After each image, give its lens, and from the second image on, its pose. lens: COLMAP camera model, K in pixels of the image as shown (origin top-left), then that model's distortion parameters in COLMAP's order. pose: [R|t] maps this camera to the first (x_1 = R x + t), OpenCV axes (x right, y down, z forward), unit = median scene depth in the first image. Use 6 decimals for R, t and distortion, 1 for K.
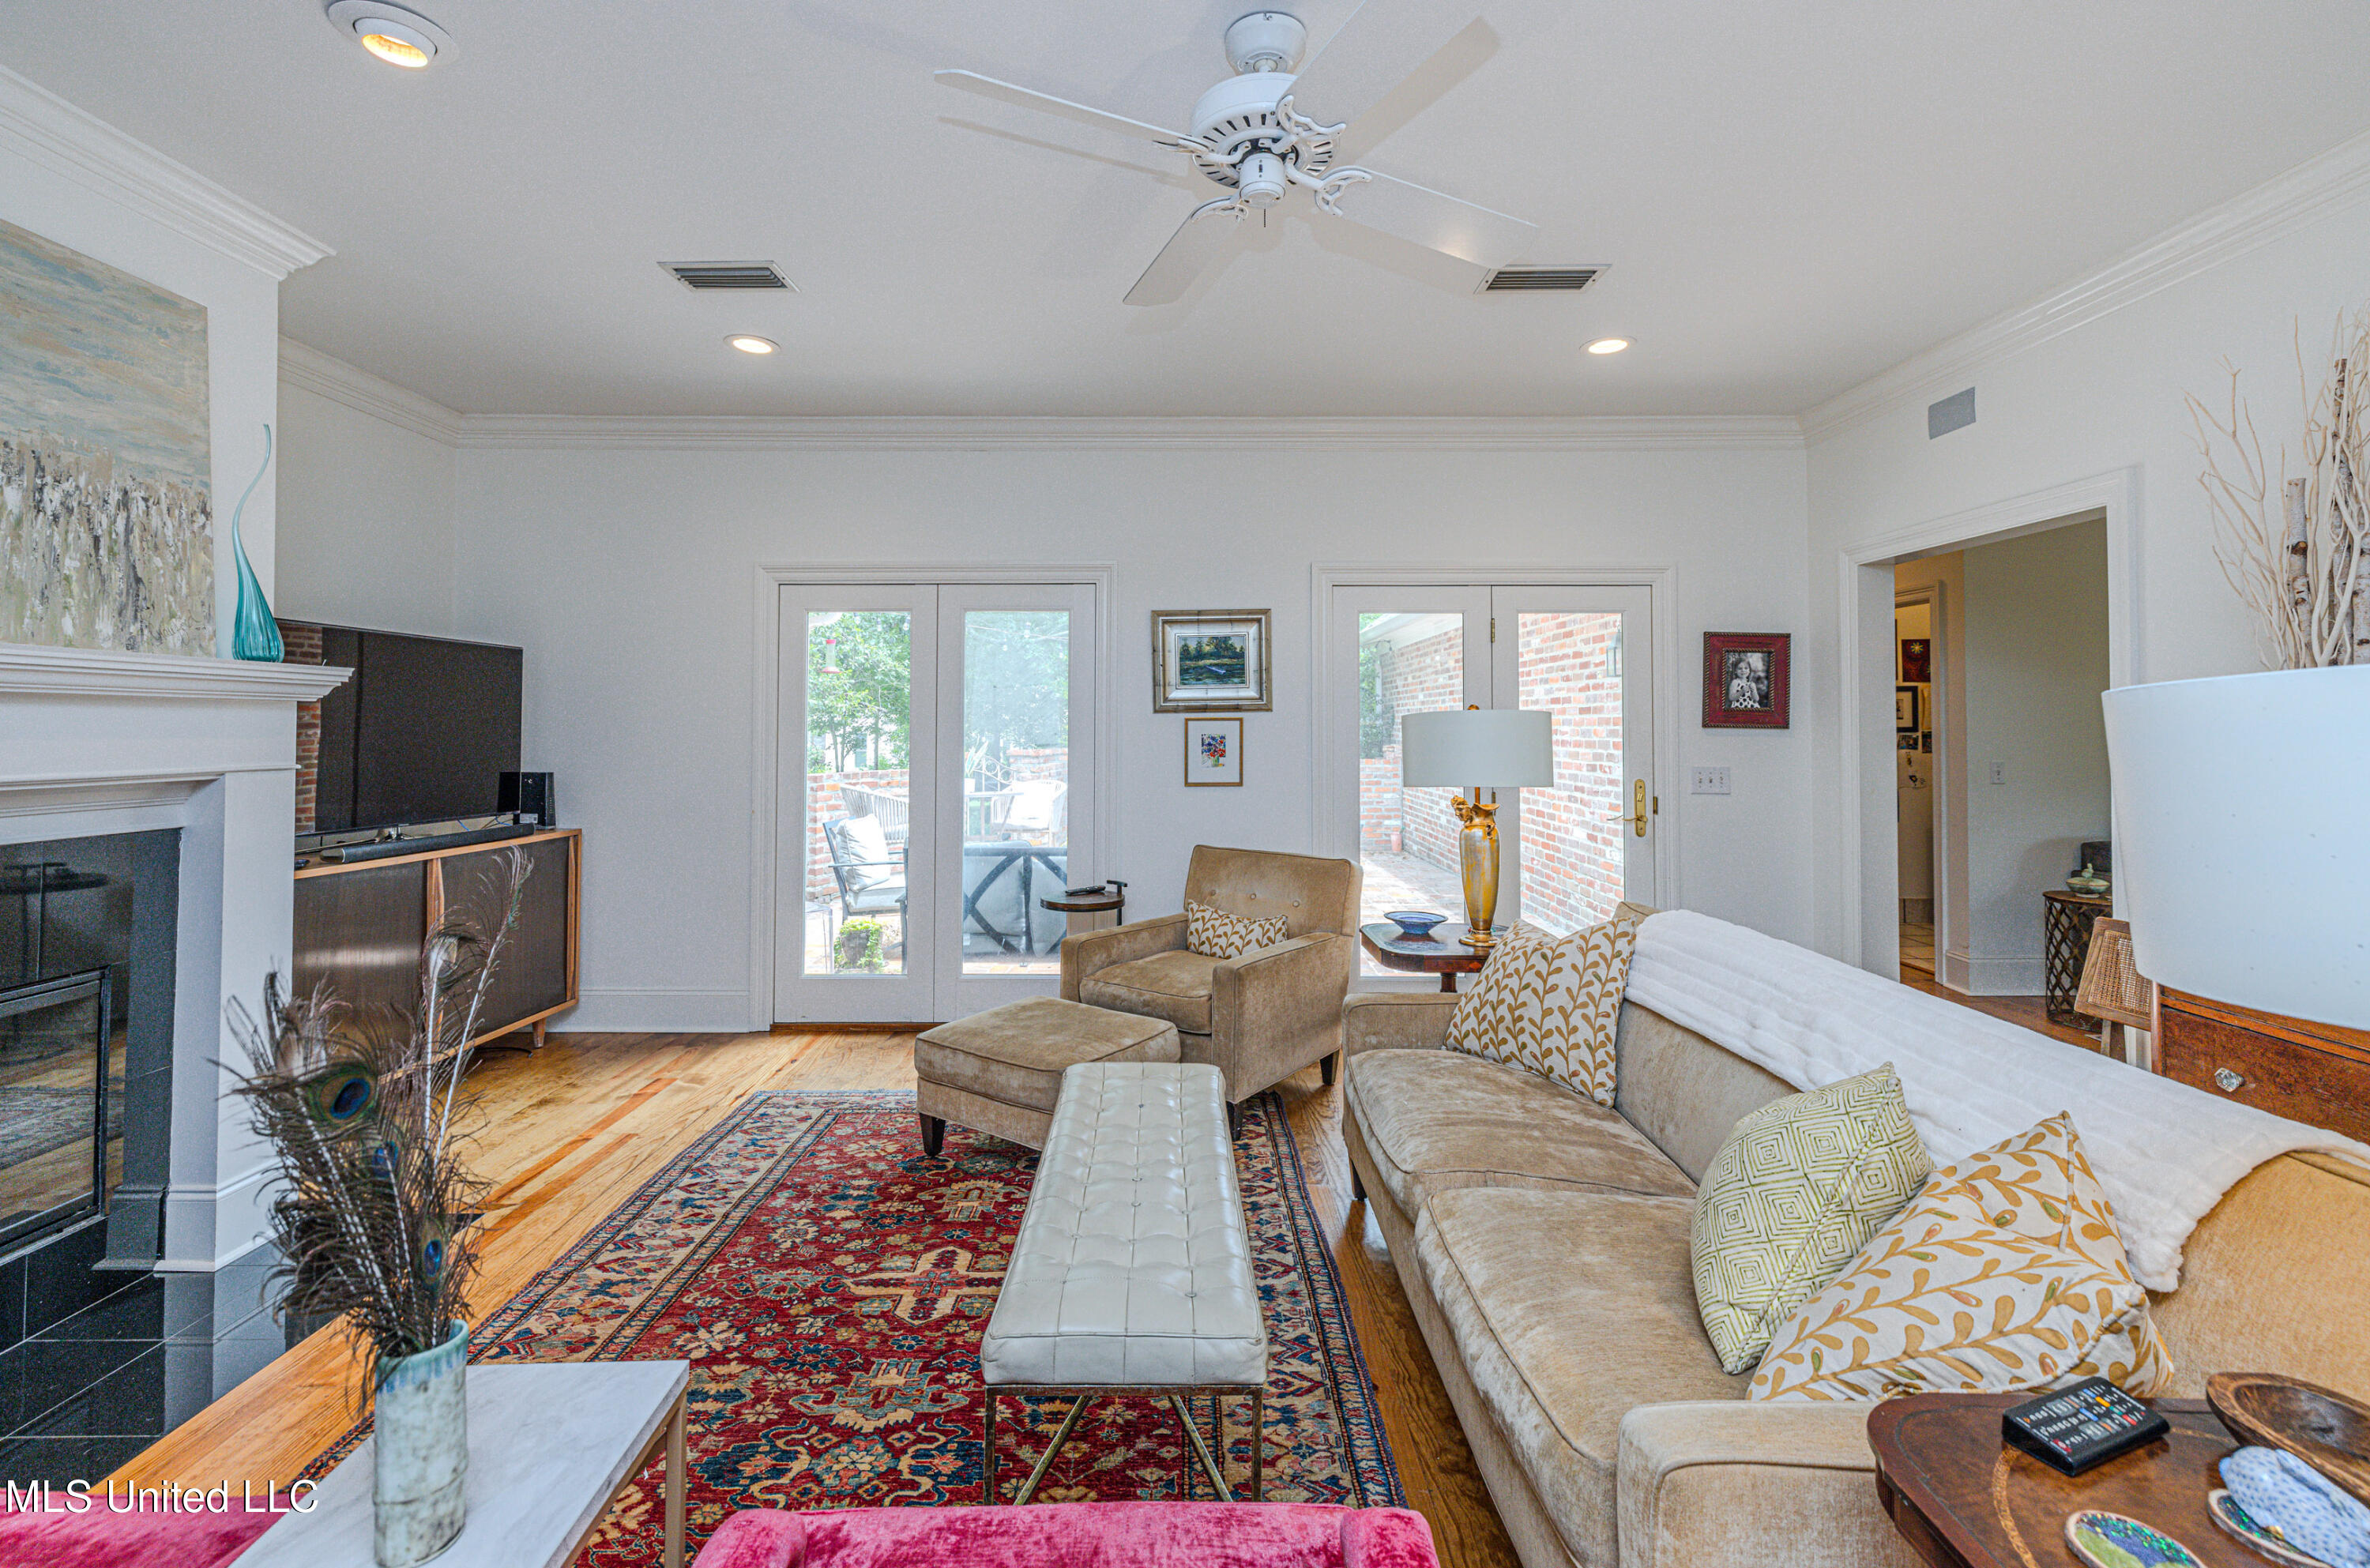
lens RADIAL K [[1023.6, 0, 1191.1], [0, 1023.6, 702.4], [0, 0, 1]] dist [0.000511, -0.000071]
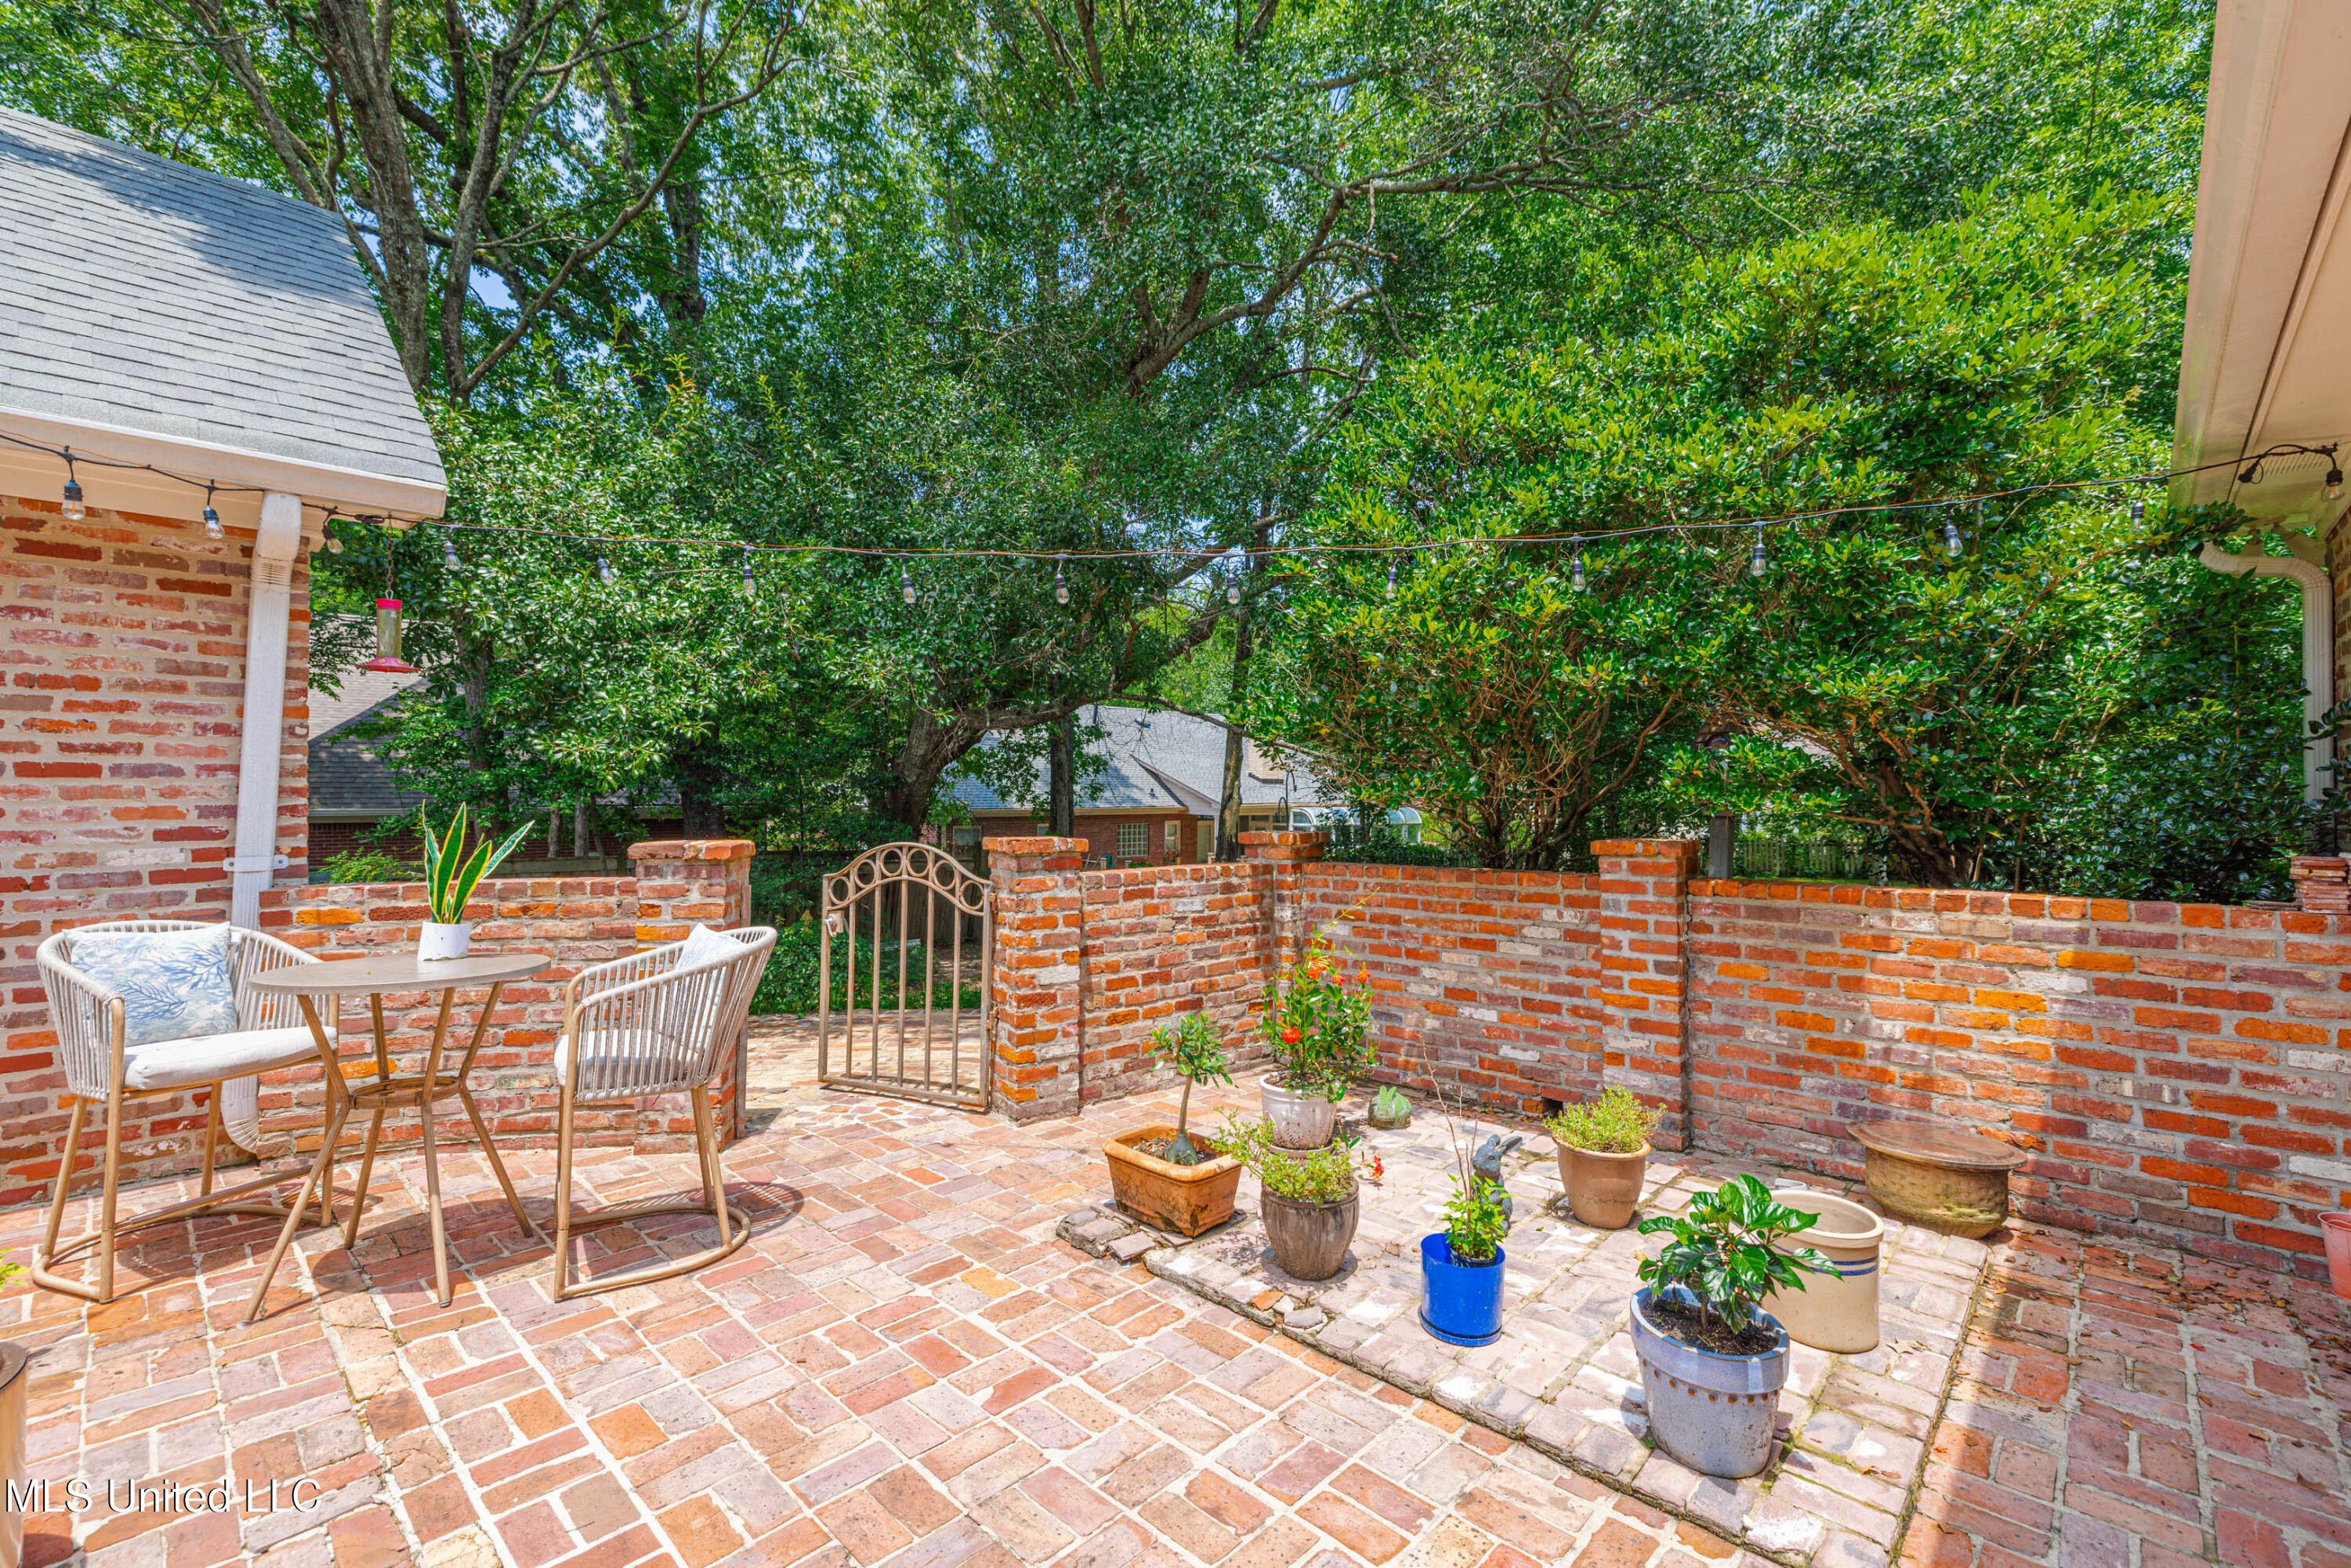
lens RADIAL K [[998.8, 0, 1180.3], [0, 998.8, 786.5], [0, 0, 1]] dist [0.003358, -0.000309]
pose [[0.718755, -0.003145, -0.695257, 0.566204], [0.017010, 0.999770, 0.013061, 0.058911], [0.695056, -0.021214, 0.718643, 2.186894]]
